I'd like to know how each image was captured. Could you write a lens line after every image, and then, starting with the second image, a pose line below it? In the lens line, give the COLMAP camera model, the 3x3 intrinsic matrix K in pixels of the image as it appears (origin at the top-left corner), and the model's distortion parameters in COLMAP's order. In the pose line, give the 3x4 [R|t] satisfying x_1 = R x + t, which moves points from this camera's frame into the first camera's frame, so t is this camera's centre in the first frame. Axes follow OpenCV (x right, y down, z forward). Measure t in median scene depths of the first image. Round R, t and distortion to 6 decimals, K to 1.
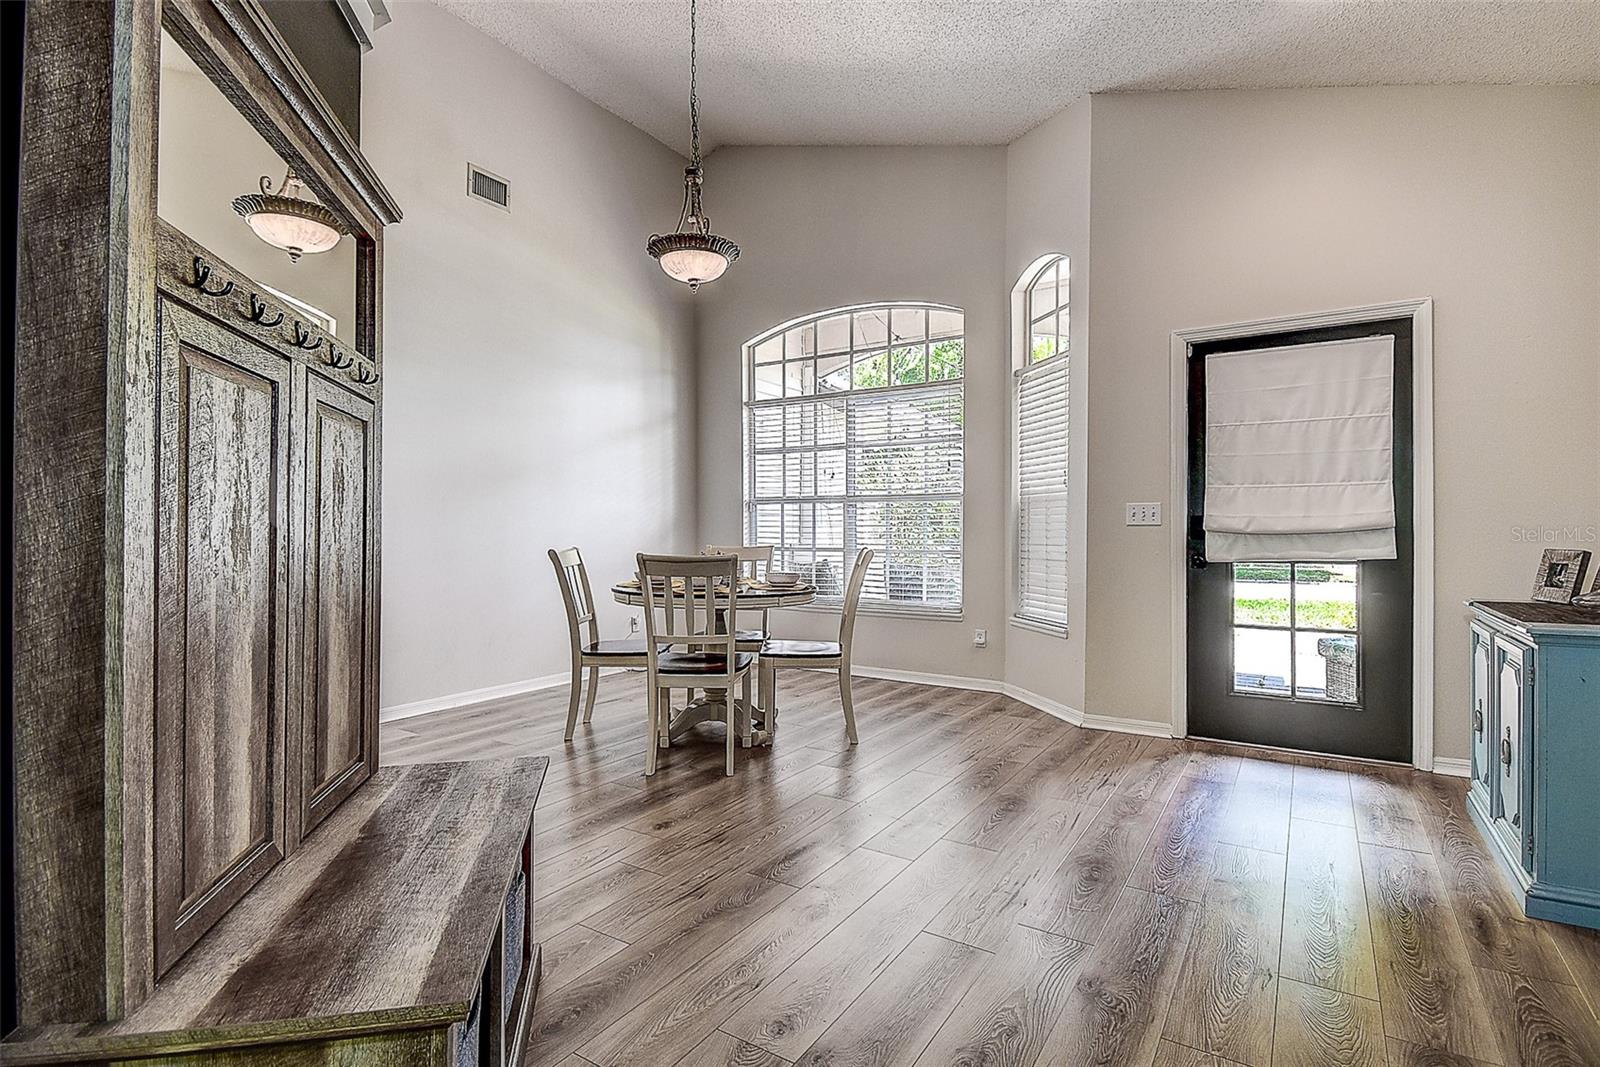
lens RADIAL K [[763.6, 0, 801.0], [0, 763.6, 534.1], [0, 0, 1]] dist [0.016658, -0.017679]
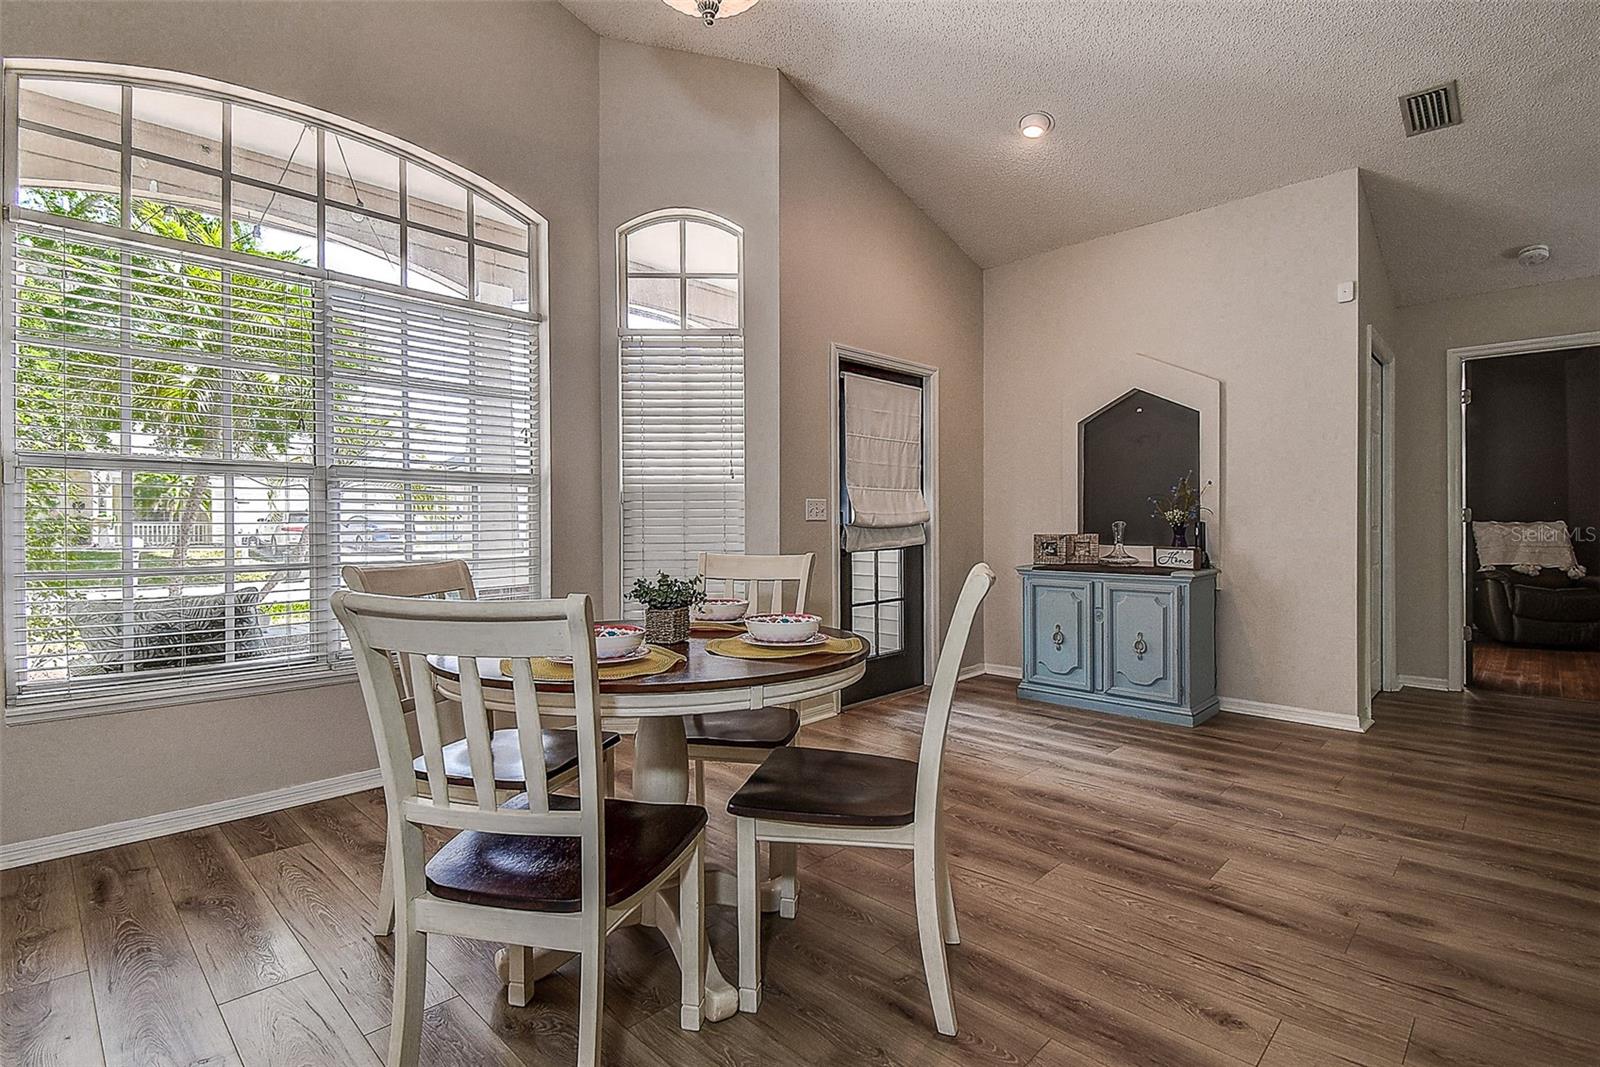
lens RADIAL K [[763.6, 0, 786.0], [0, 763.6, 532.2], [0, 0, 1]] dist [0.016658, -0.017679]
pose [[0.212563, -0.013209, 0.977058, -0.582824], [0.011287, 0.999875, 0.011062, -0.007606], [-0.977082, 0.008676, 0.212686, 0.814674]]
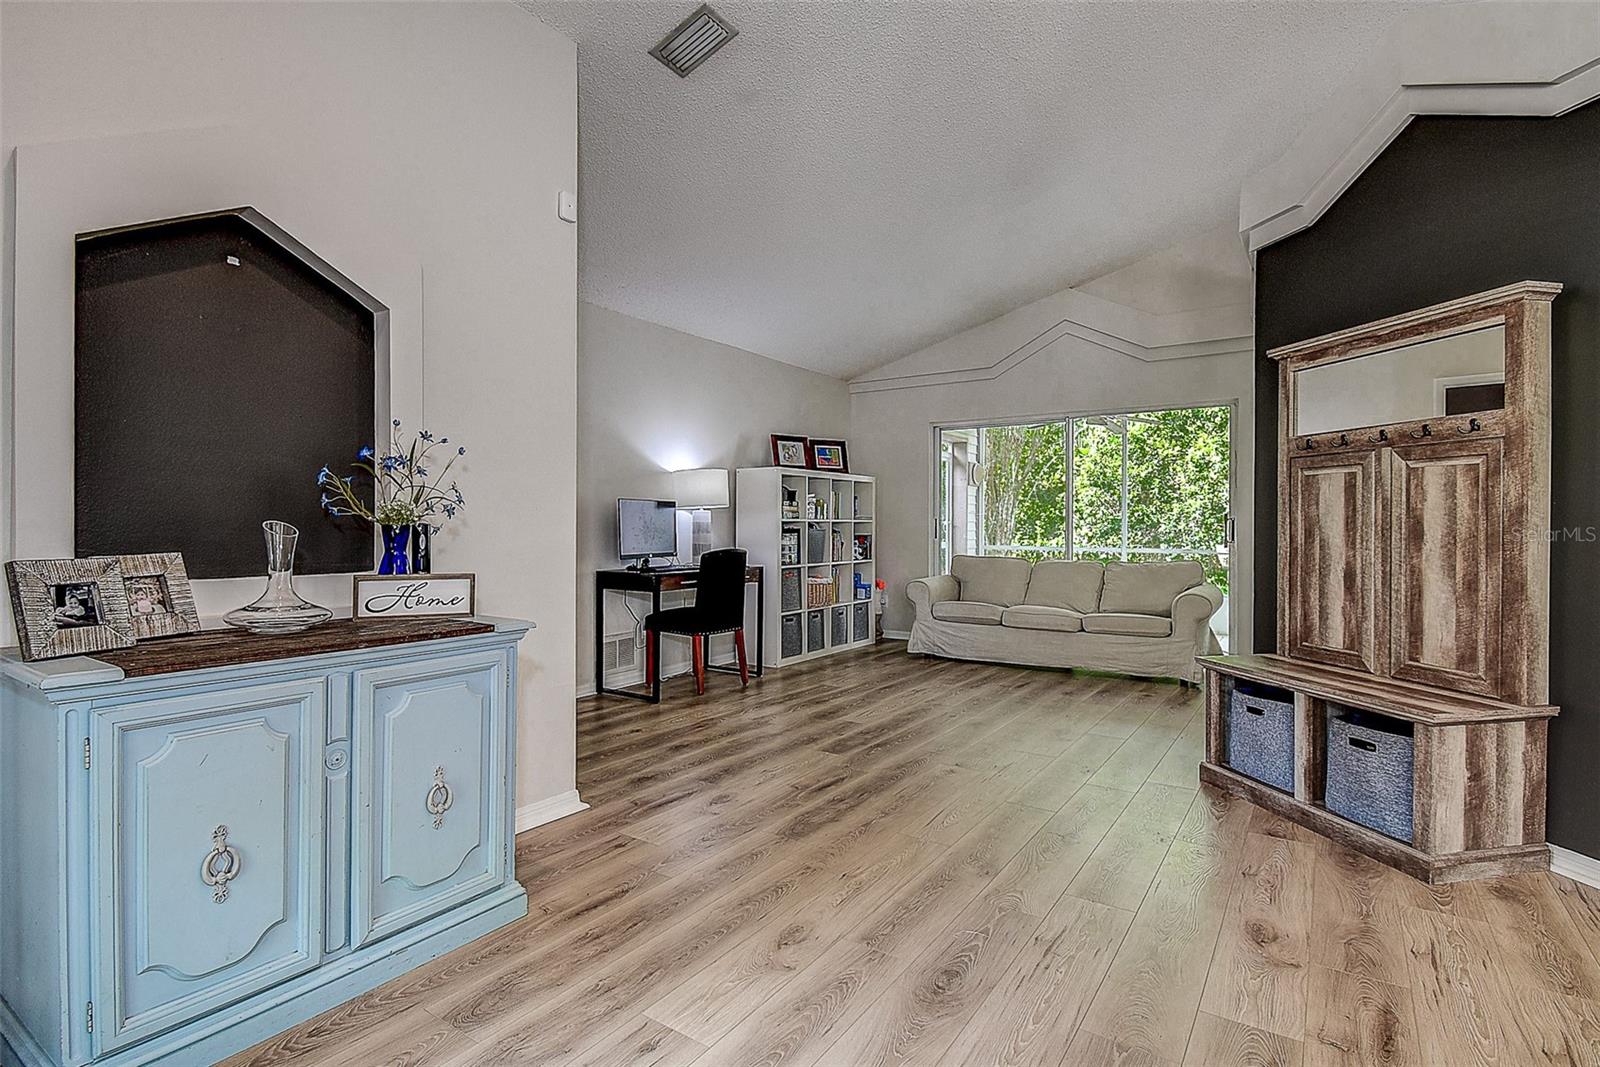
lens RADIAL K [[763.6, 0, 787.6], [0, 763.6, 530.3], [0, 0, 1]] dist [0.016658, -0.017679]
pose [[-0.999418, -0.003918, 0.033881, 0.303527], [-0.003571, 0.999941, 0.010300, -0.004938], [-0.033920, 0.010173, -0.999373, 1.028995]]
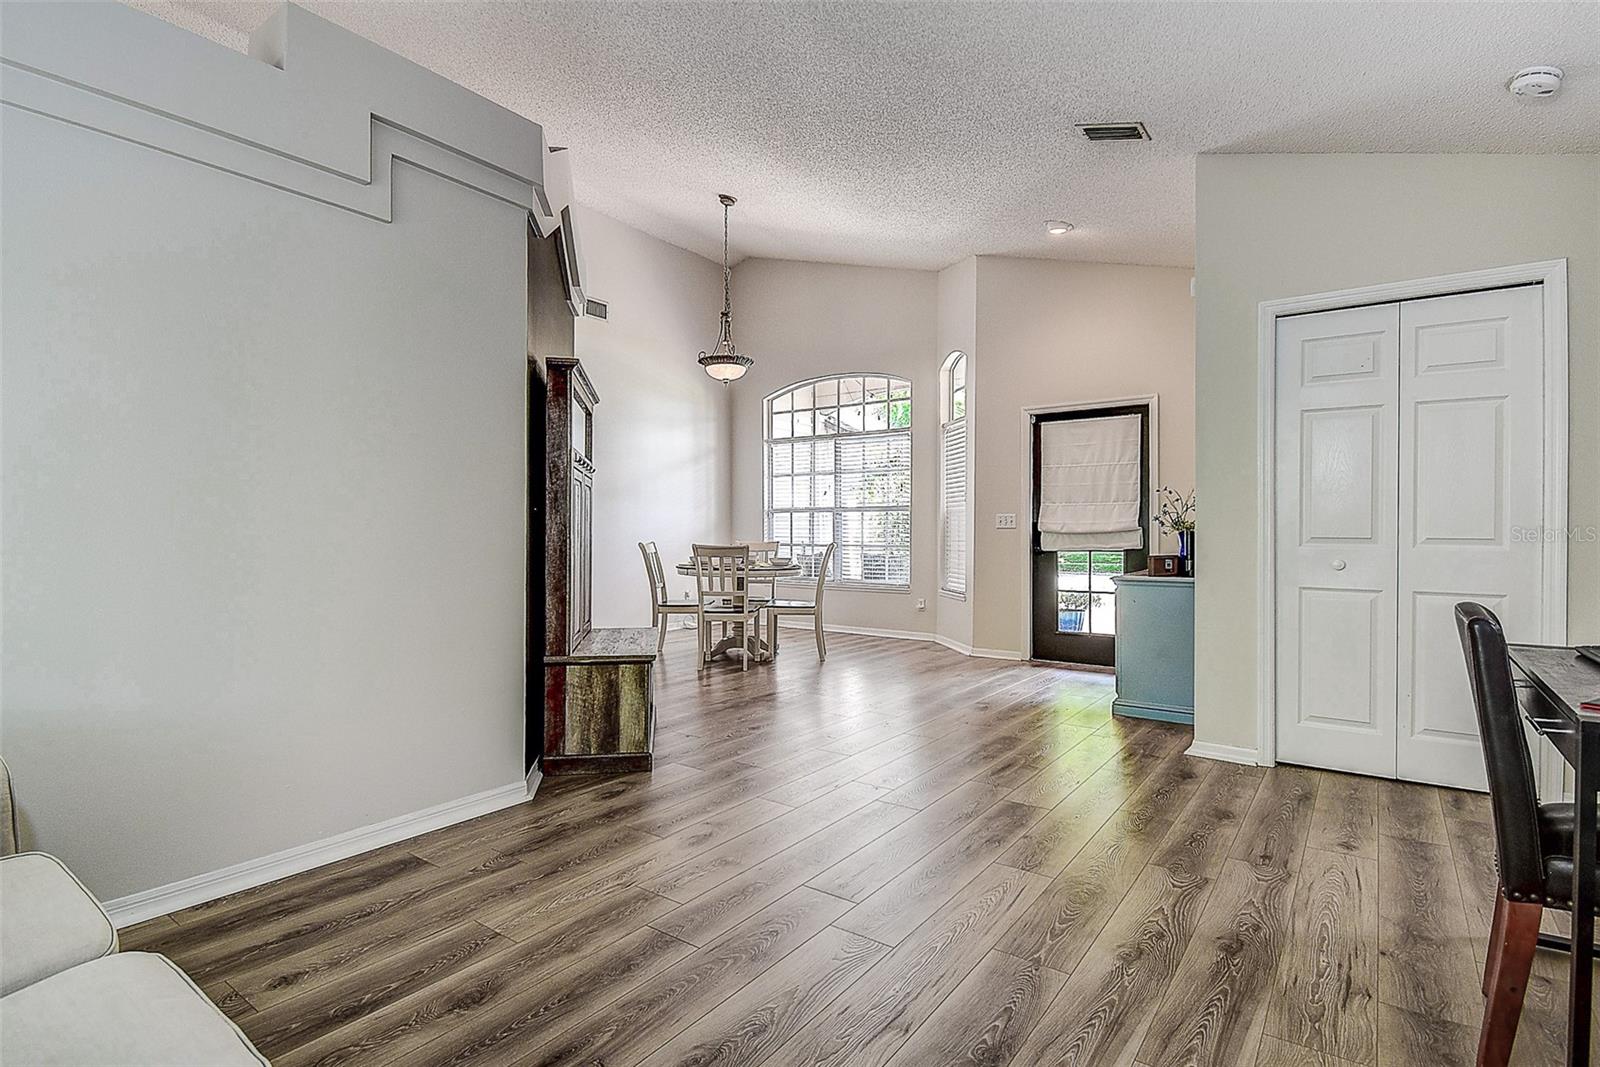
lens RADIAL K [[763.6, 0, 804.9], [0, 763.6, 527.6], [0, 0, 1]] dist [0.016658, -0.017679]
pose [[0.998676, 0.000739, -0.051429, 0.110744], [-0.001322, 0.999935, -0.011307, 0.005940], [0.051417, 0.011360, 0.998613, -0.611554]]
